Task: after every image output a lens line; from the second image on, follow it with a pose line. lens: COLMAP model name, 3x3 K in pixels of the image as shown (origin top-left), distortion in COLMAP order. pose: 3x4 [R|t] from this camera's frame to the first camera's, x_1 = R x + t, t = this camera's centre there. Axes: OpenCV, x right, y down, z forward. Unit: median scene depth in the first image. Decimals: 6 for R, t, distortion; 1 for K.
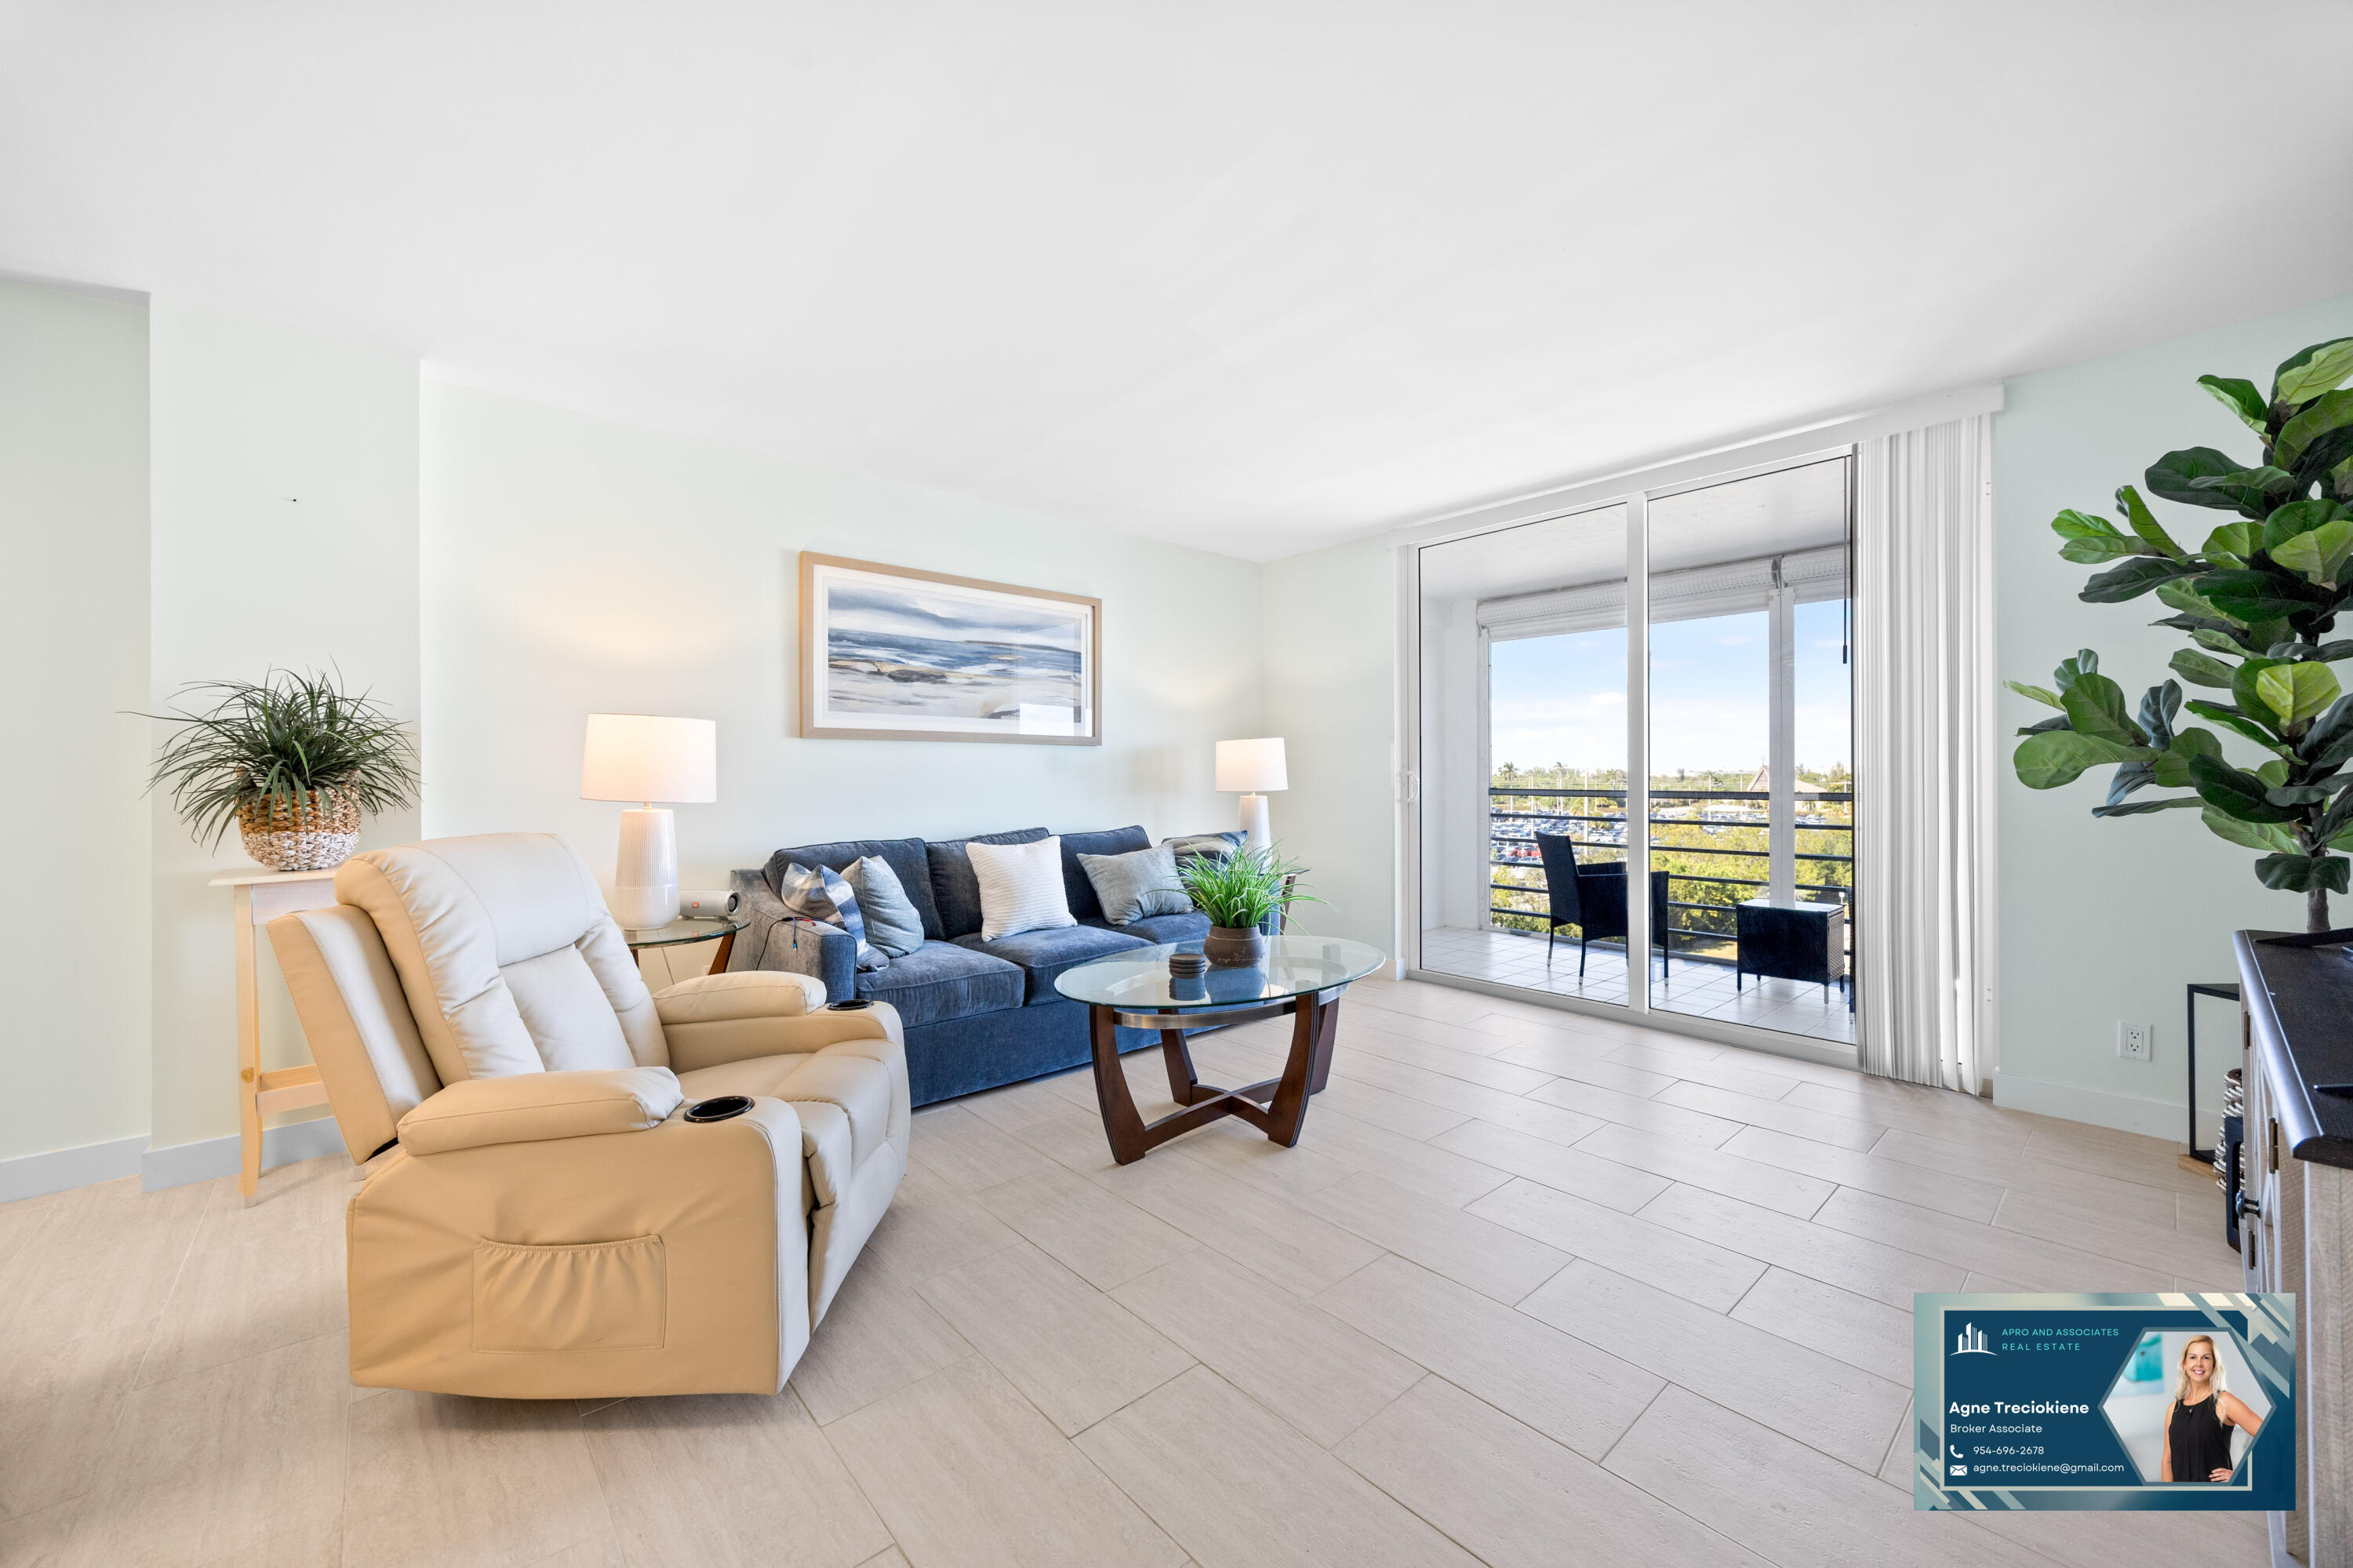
lens RADIAL K [[893.9, 0, 1169.9], [0, 893.9, 779.1], [0, 0, 1]] dist [-0.002784, -0.000641]
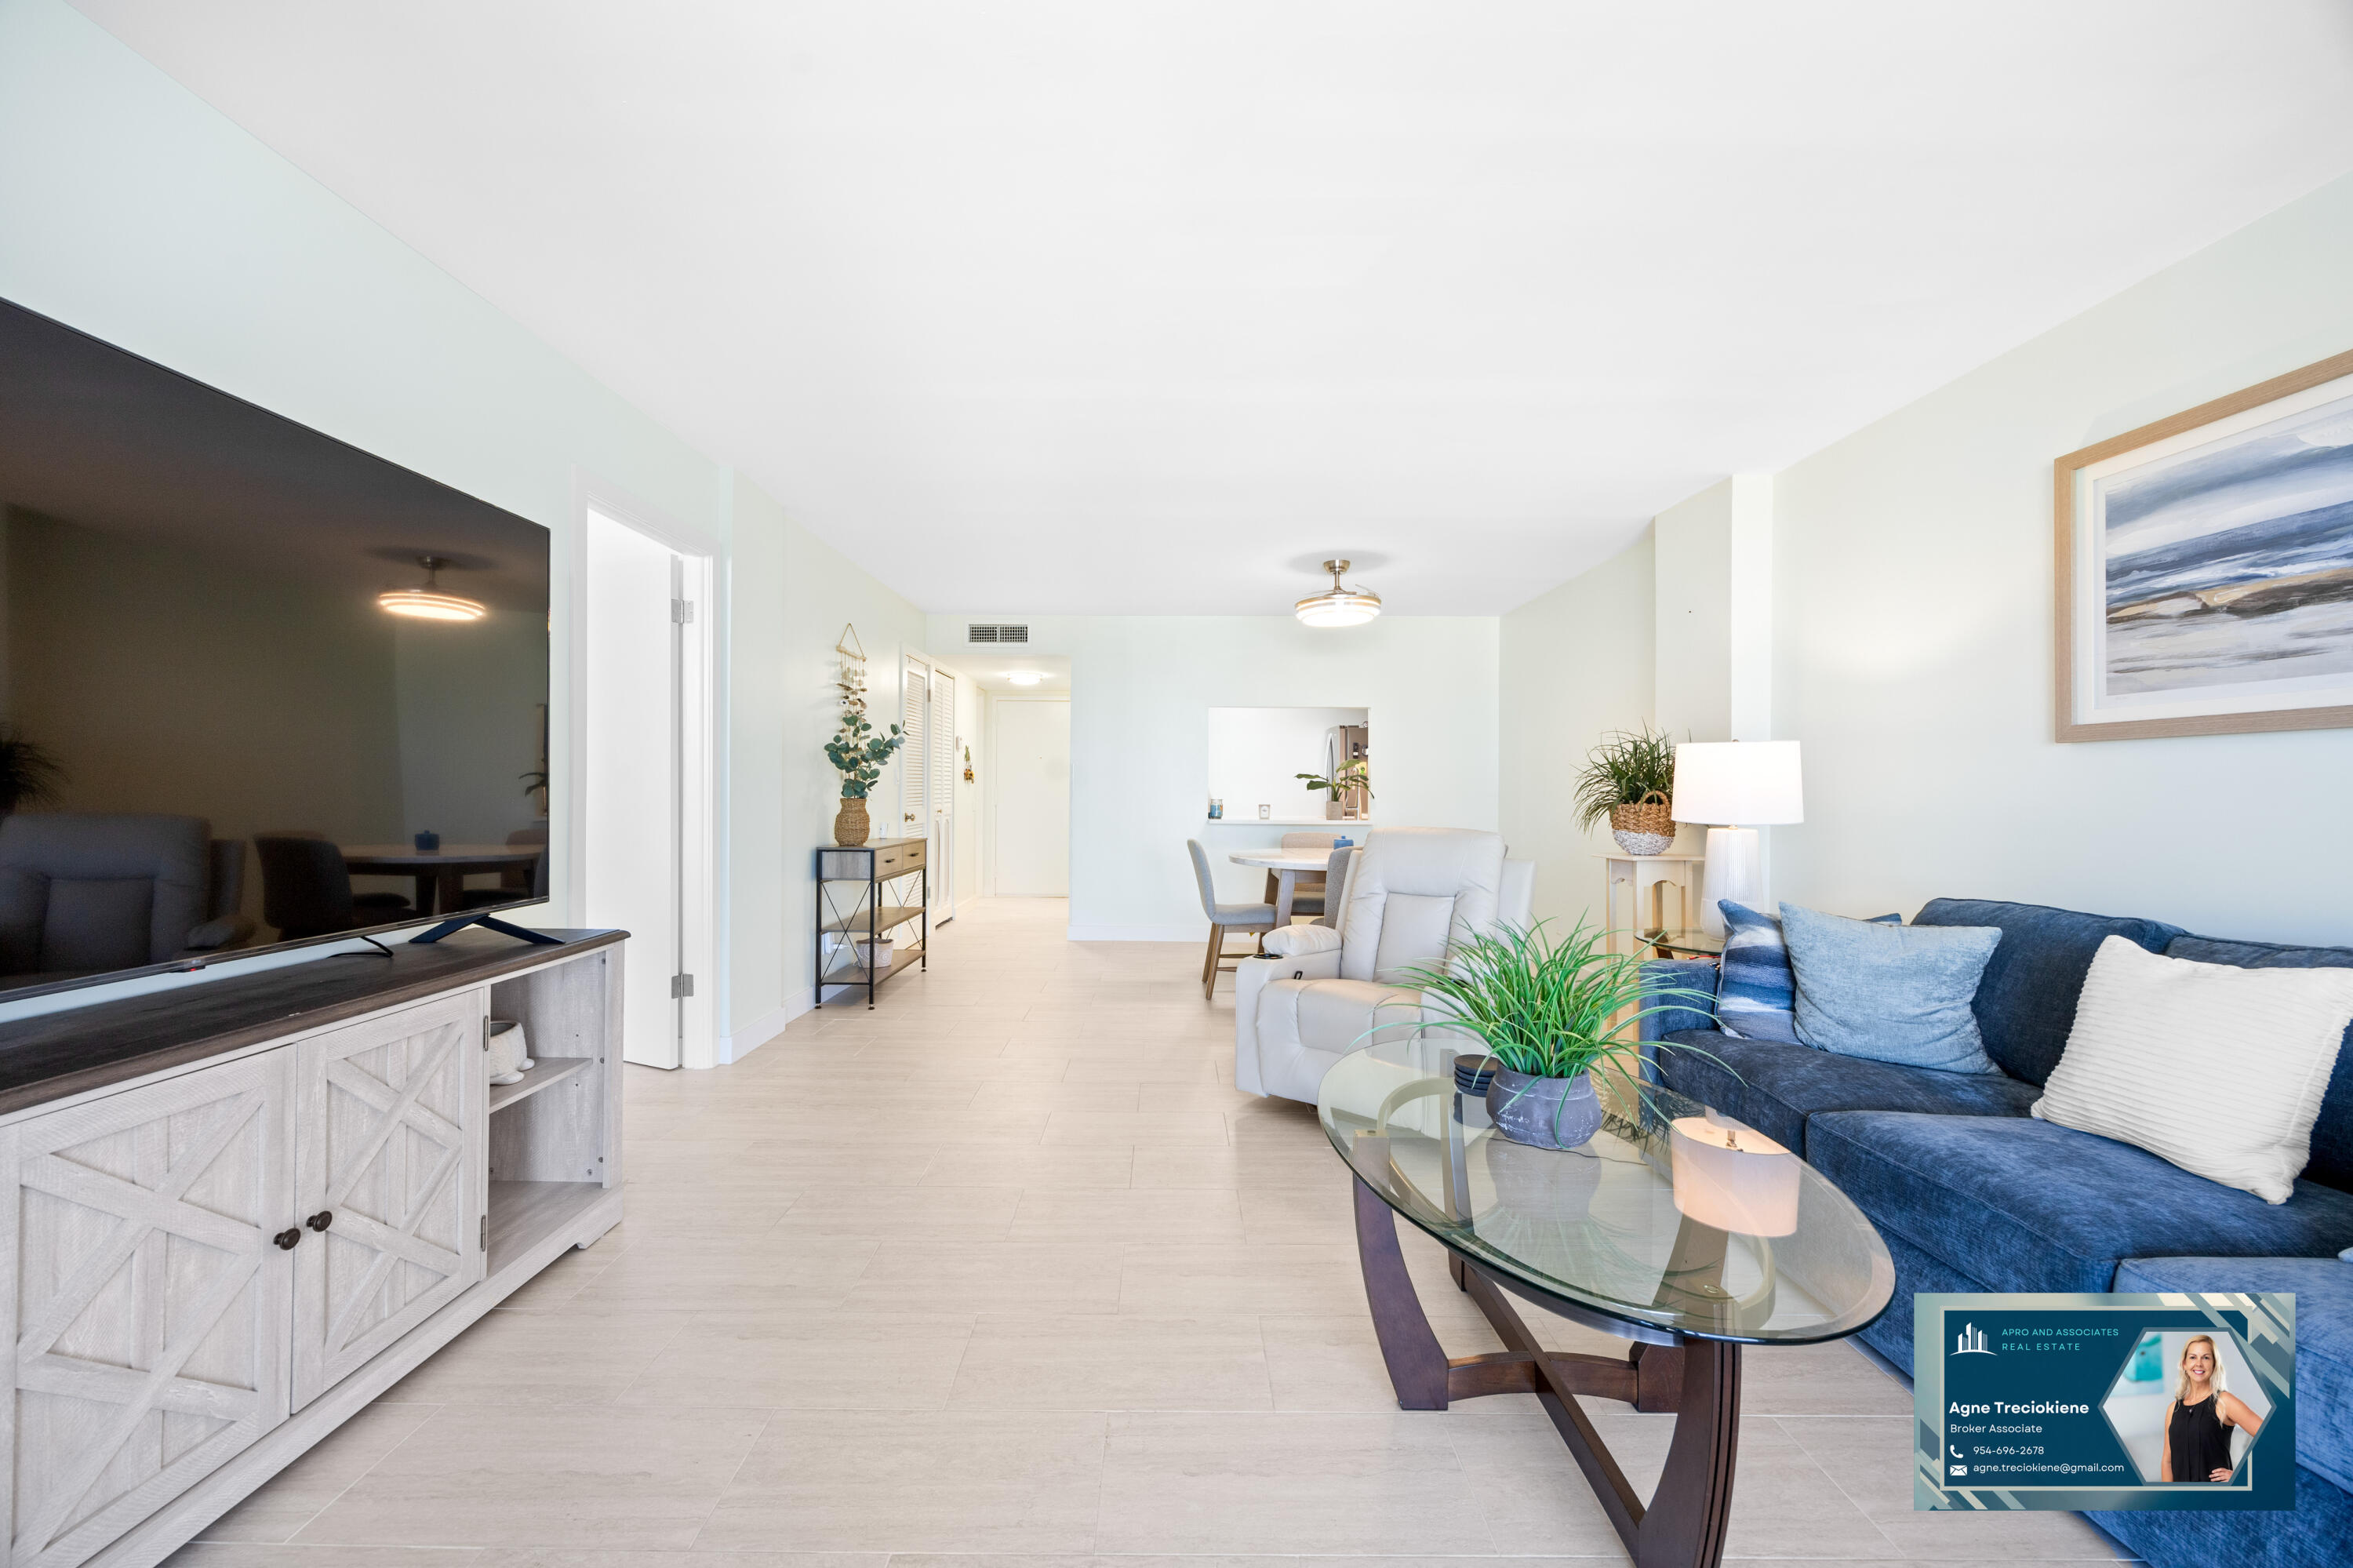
lens RADIAL K [[900.0, 0, 1173.0], [0, 900.0, 789.0], [0, 0, 1]] dist [-0.001059, 0.000114]
pose [[-0.655200, 0.003229, -0.755449, 0.742735], [-0.000478, 0.999989, 0.004688, -0.021050], [0.755456, 0.003433, -0.655191, 1.351296]]
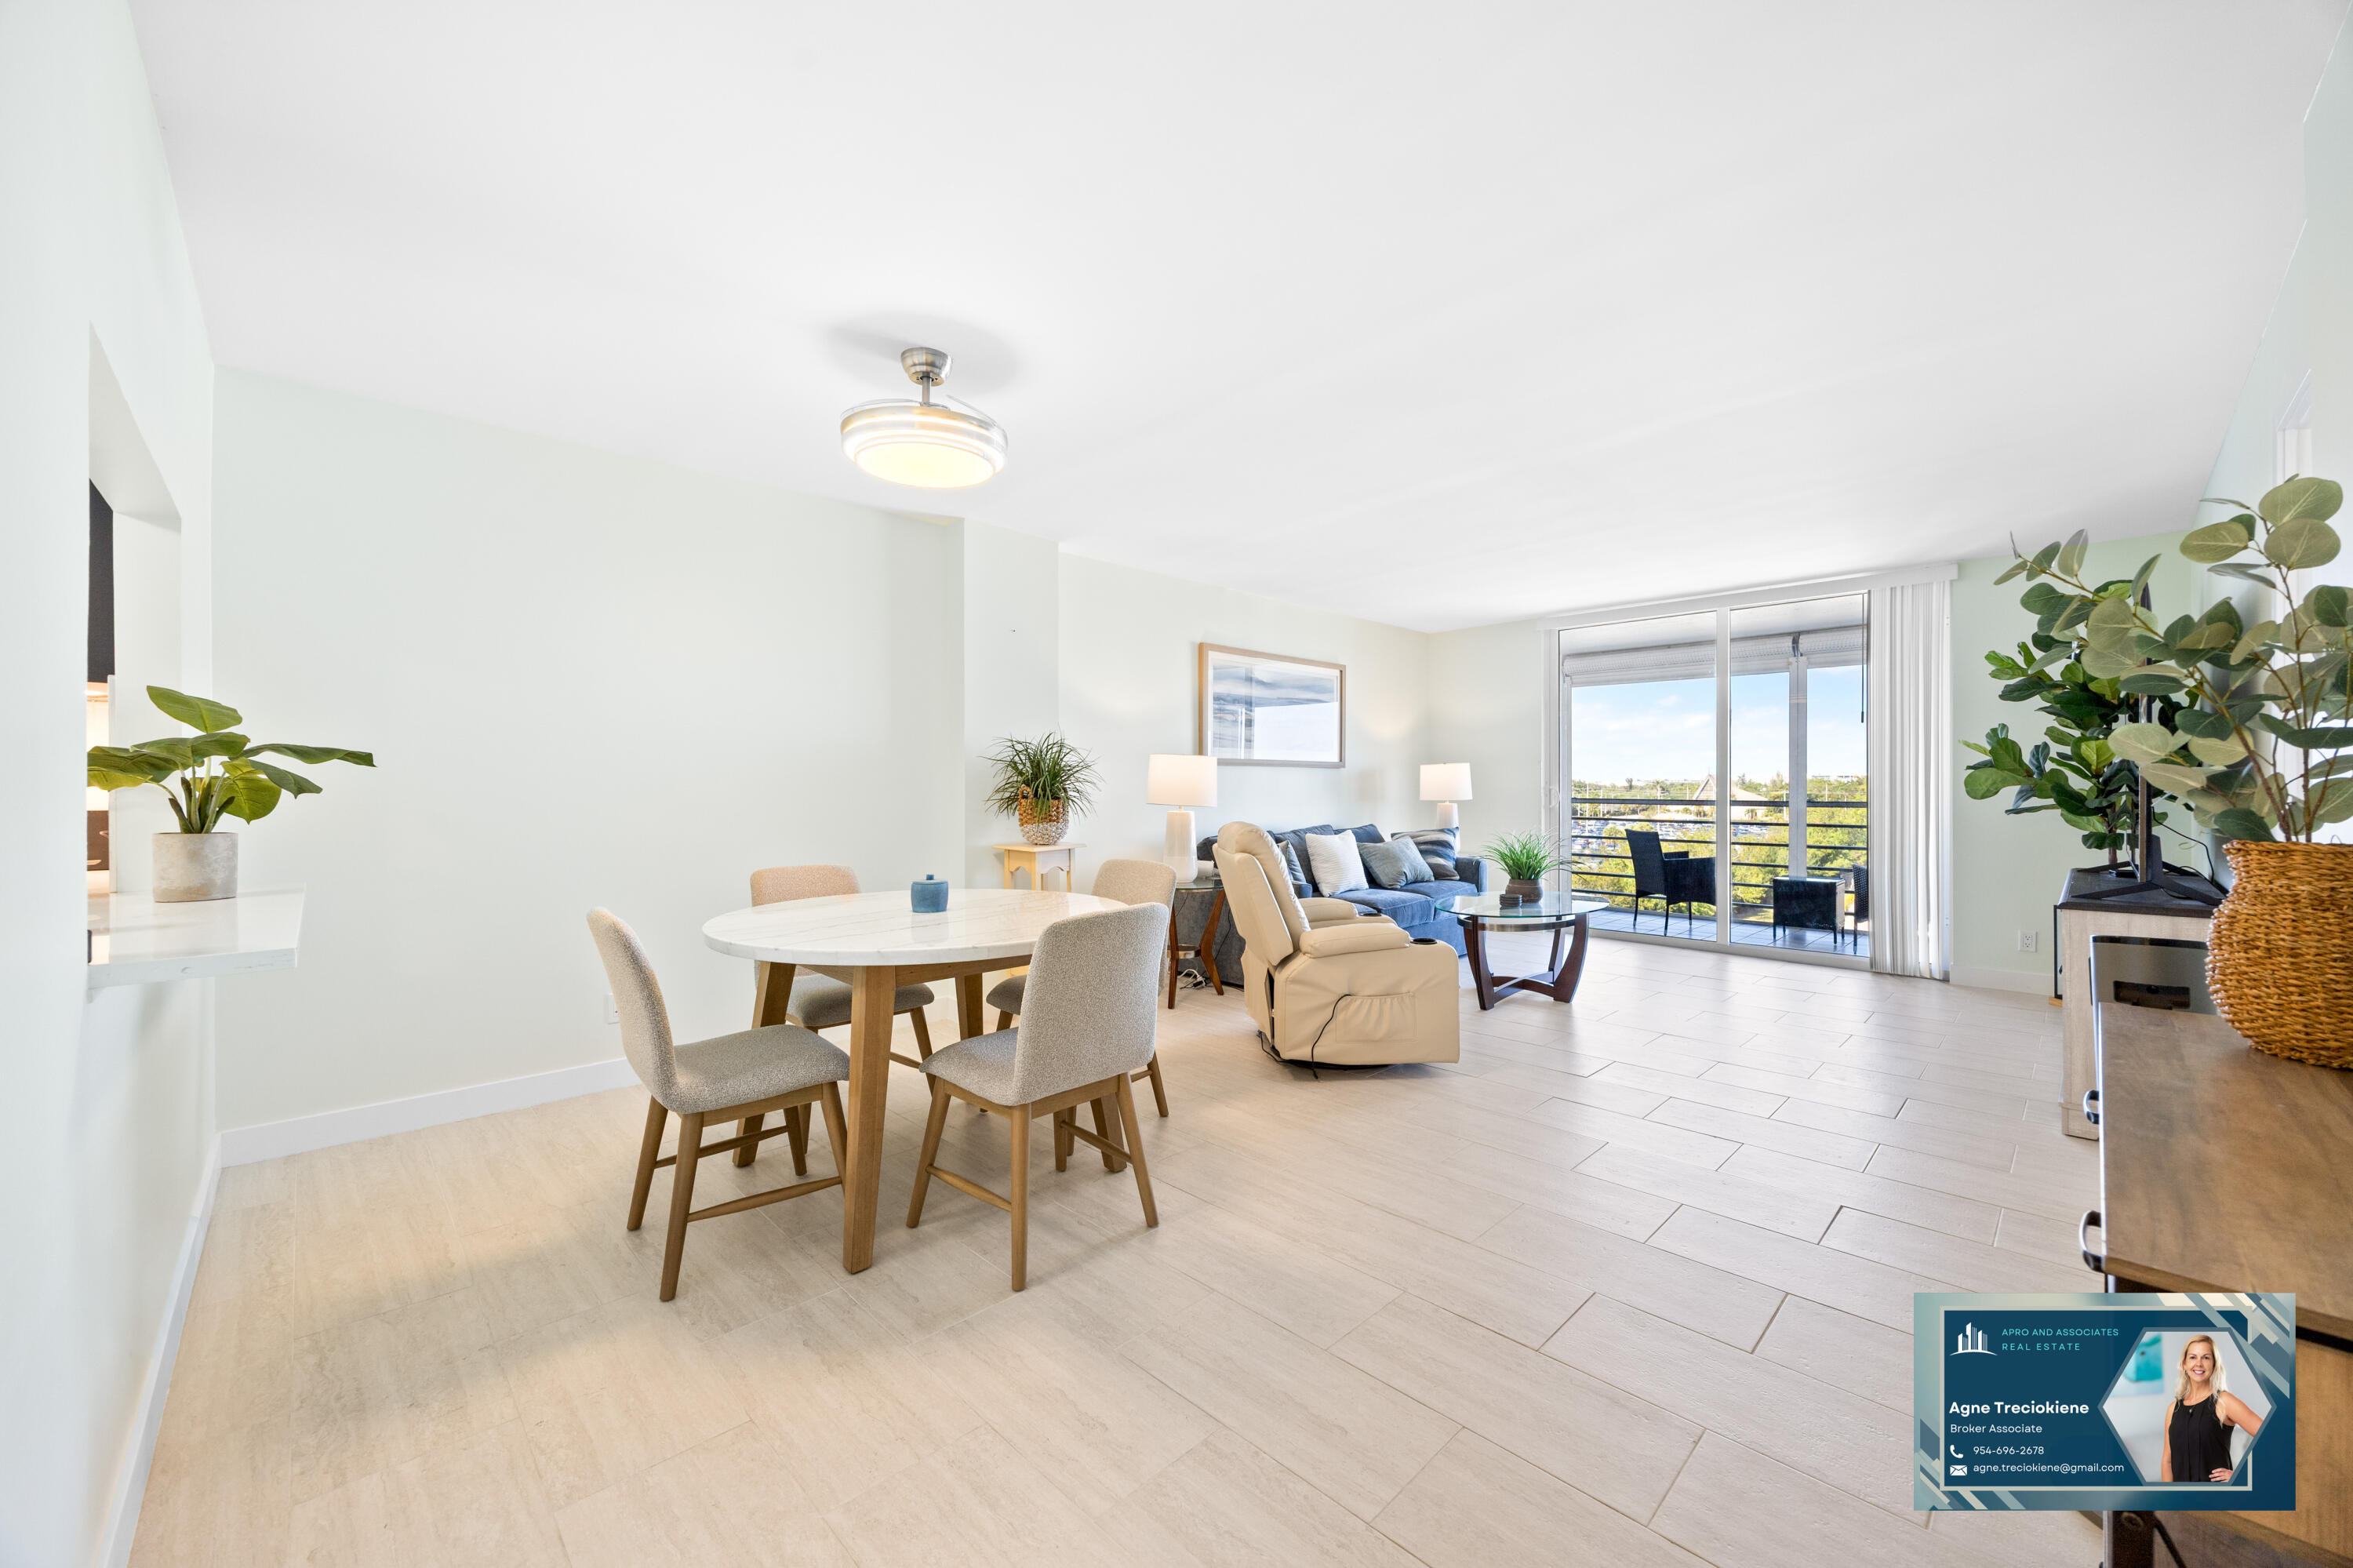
lens RADIAL K [[900.0, 0, 1173.0], [0, 900.0, 789.0], [0, 0, 1]] dist [-0.001059, 0.000114]
pose [[0.998610, 0.001437, 0.052689, -0.779276], [-0.001536, 0.999997, 0.001831, -0.011406], [-0.052686, -0.001910, 0.998609, -0.764510]]
